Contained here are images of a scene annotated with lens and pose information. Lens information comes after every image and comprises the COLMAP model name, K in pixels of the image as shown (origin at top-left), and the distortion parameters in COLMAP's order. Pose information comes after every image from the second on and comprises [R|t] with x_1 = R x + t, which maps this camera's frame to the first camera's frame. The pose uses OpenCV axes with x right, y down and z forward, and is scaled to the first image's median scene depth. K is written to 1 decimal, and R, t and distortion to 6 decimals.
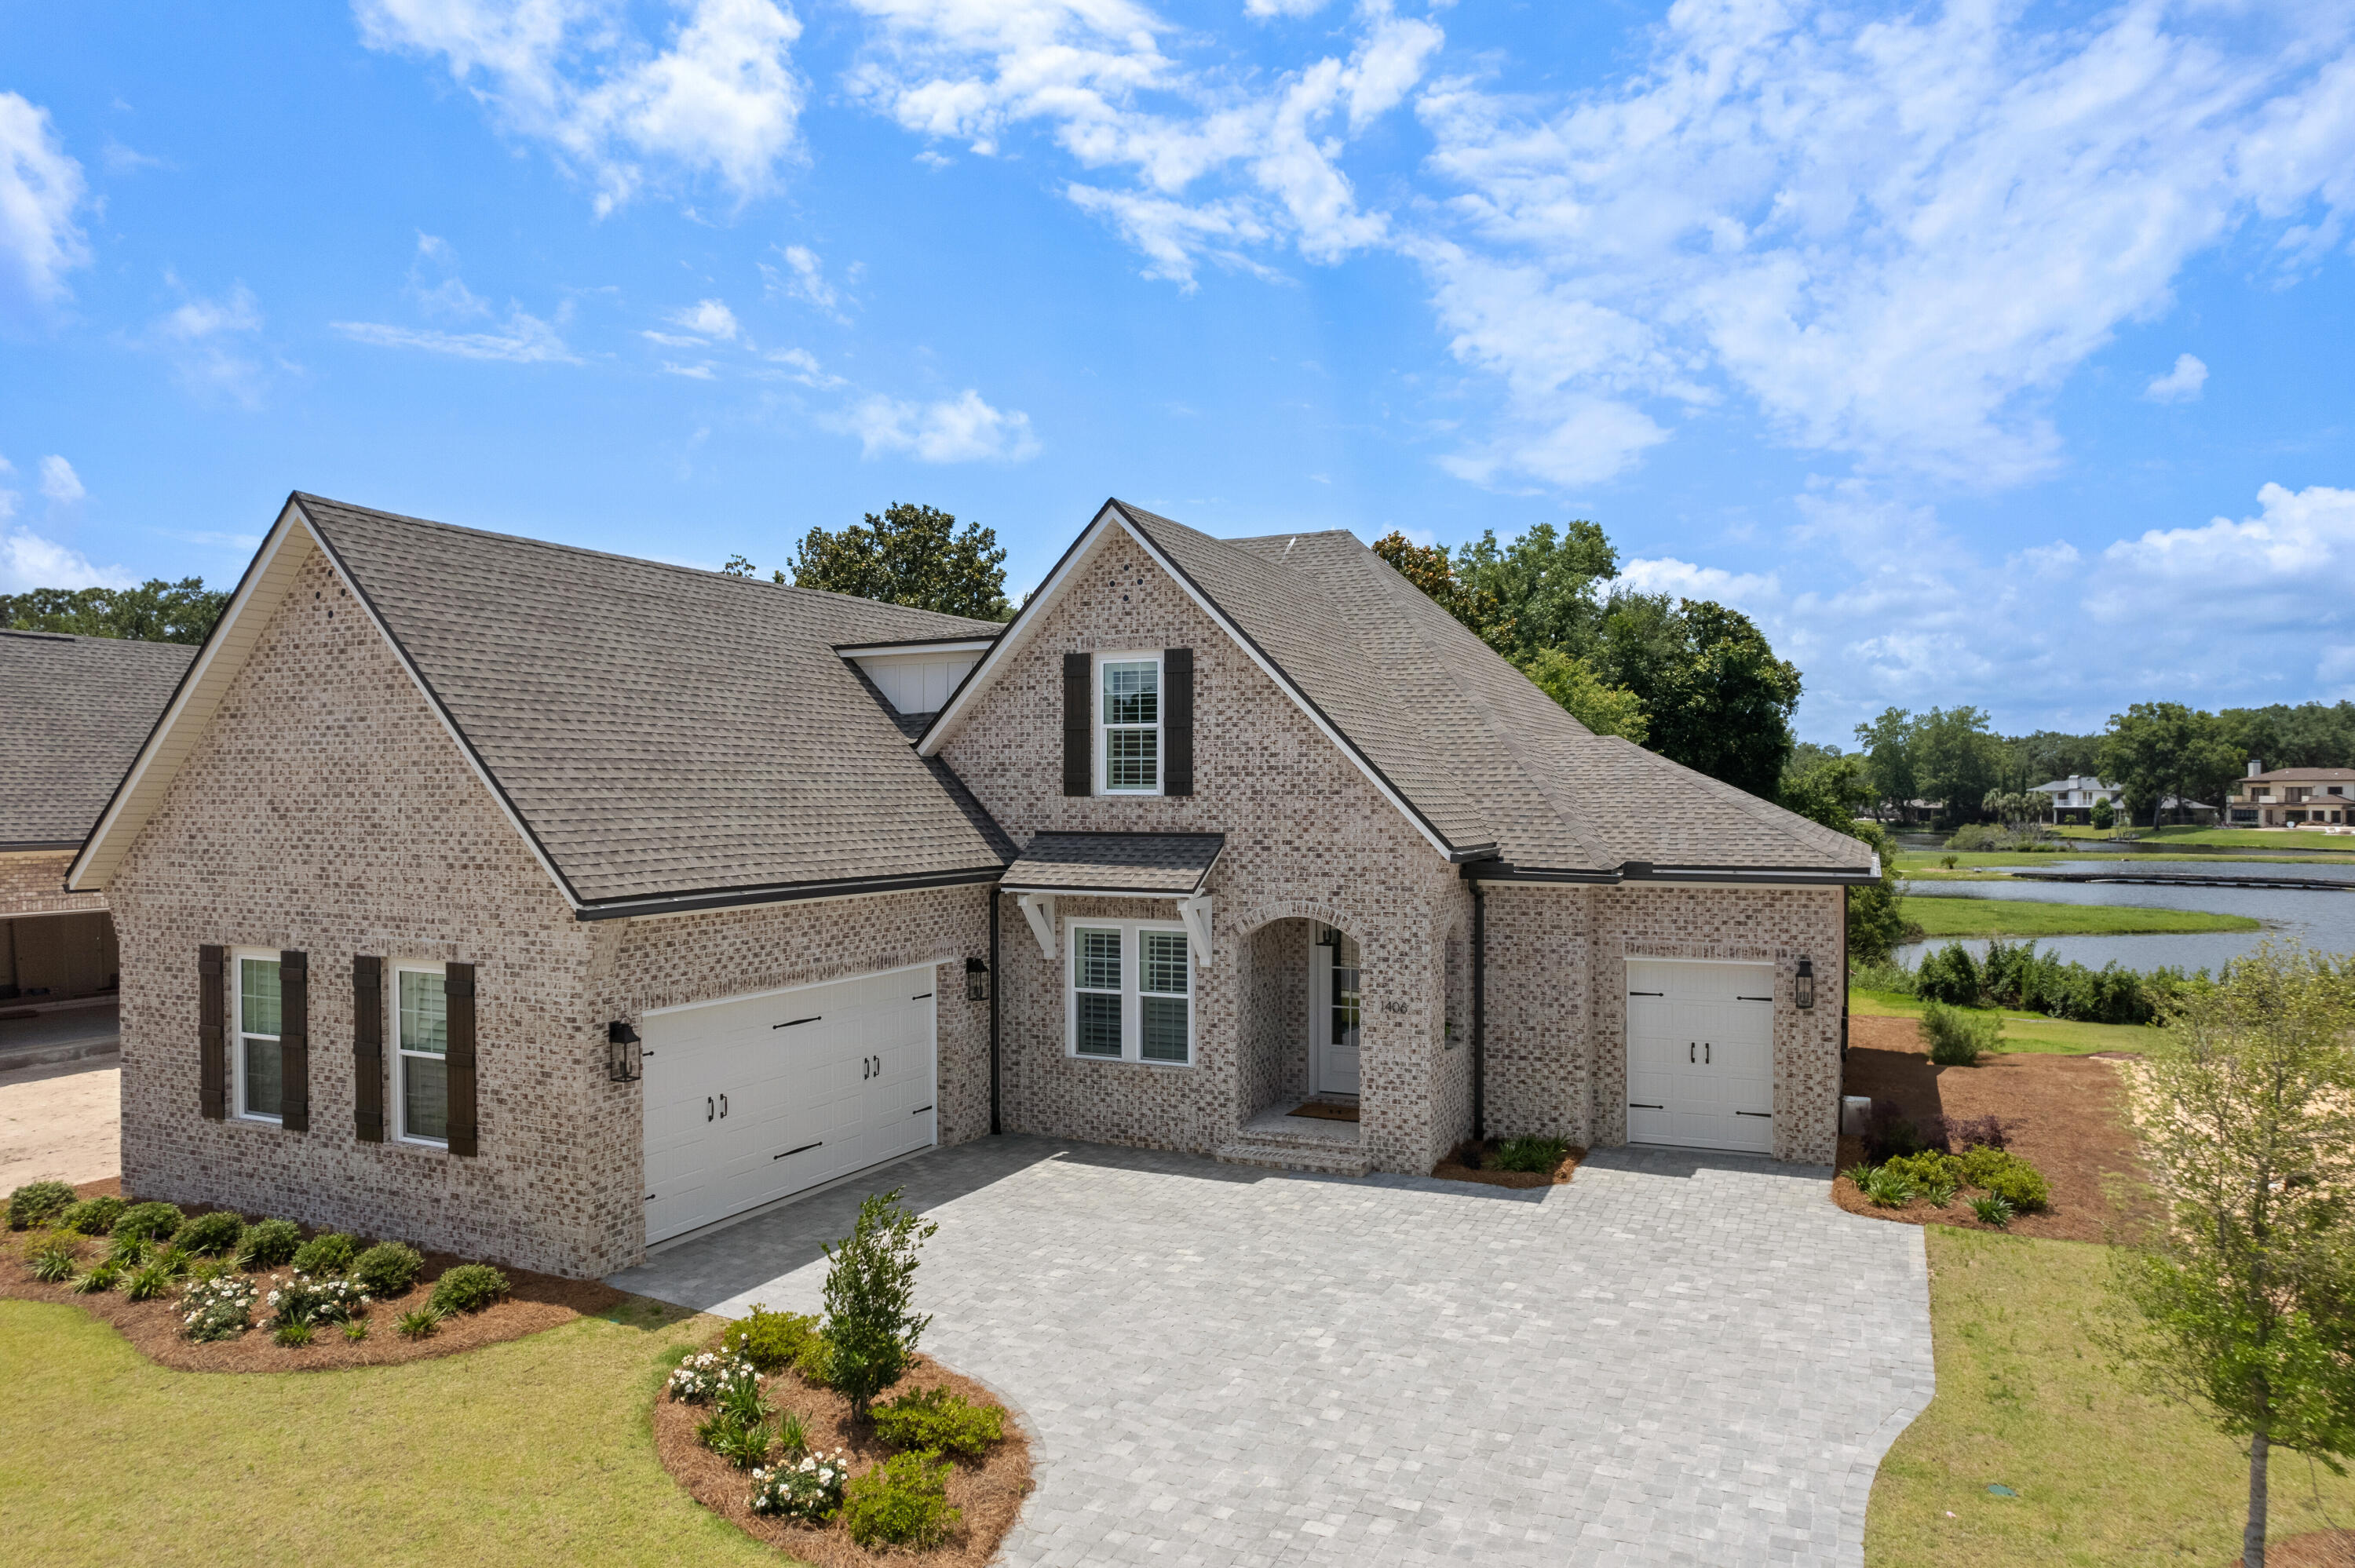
lens RADIAL K [[1475.0, 0, 1189.8], [0, 1475.0, 810.3], [0, 0, 1]] dist [-0.058550, 0.053154]
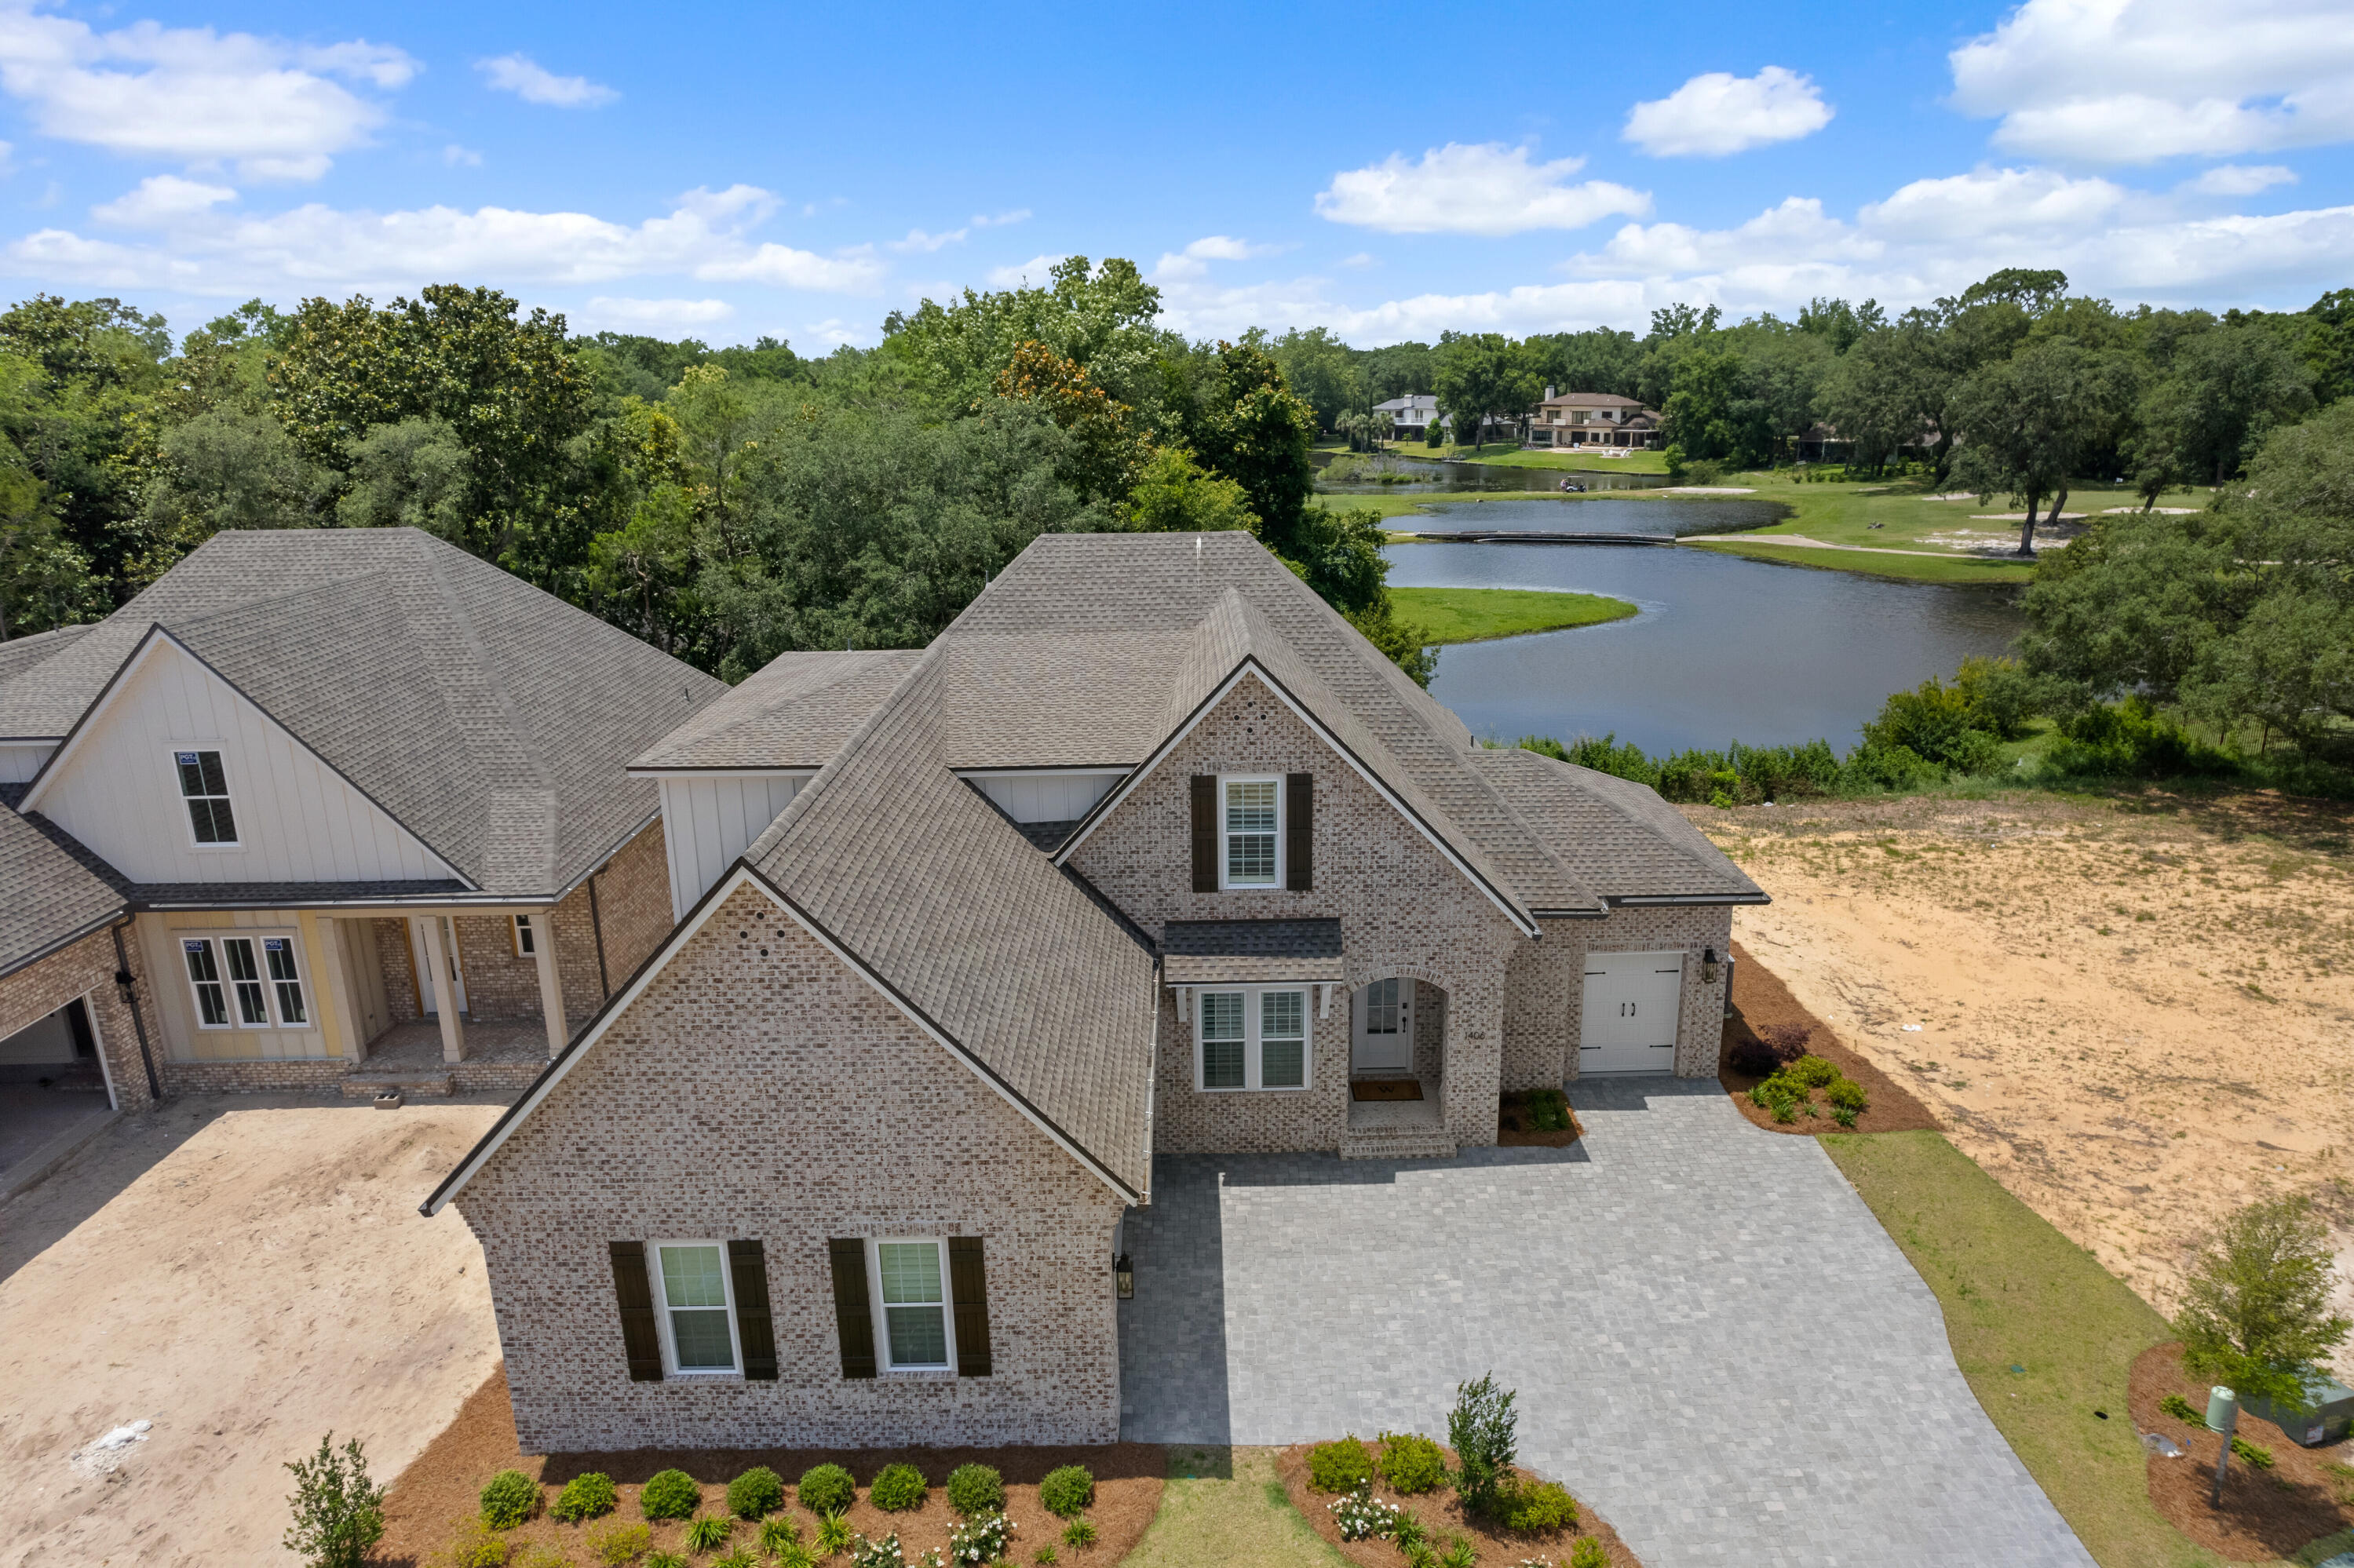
lens RADIAL K [[1523.6, 0, 1181.1], [0, 1523.6, 813.5], [0, 0, 1]] dist [-0.033572, 0.002433]
pose [[0.903119, -0.134500, 0.407782, -0.609880], [0.017808, 0.960591, 0.277396, -0.428015], [-0.429022, -0.243260, 0.869922, -0.042452]]
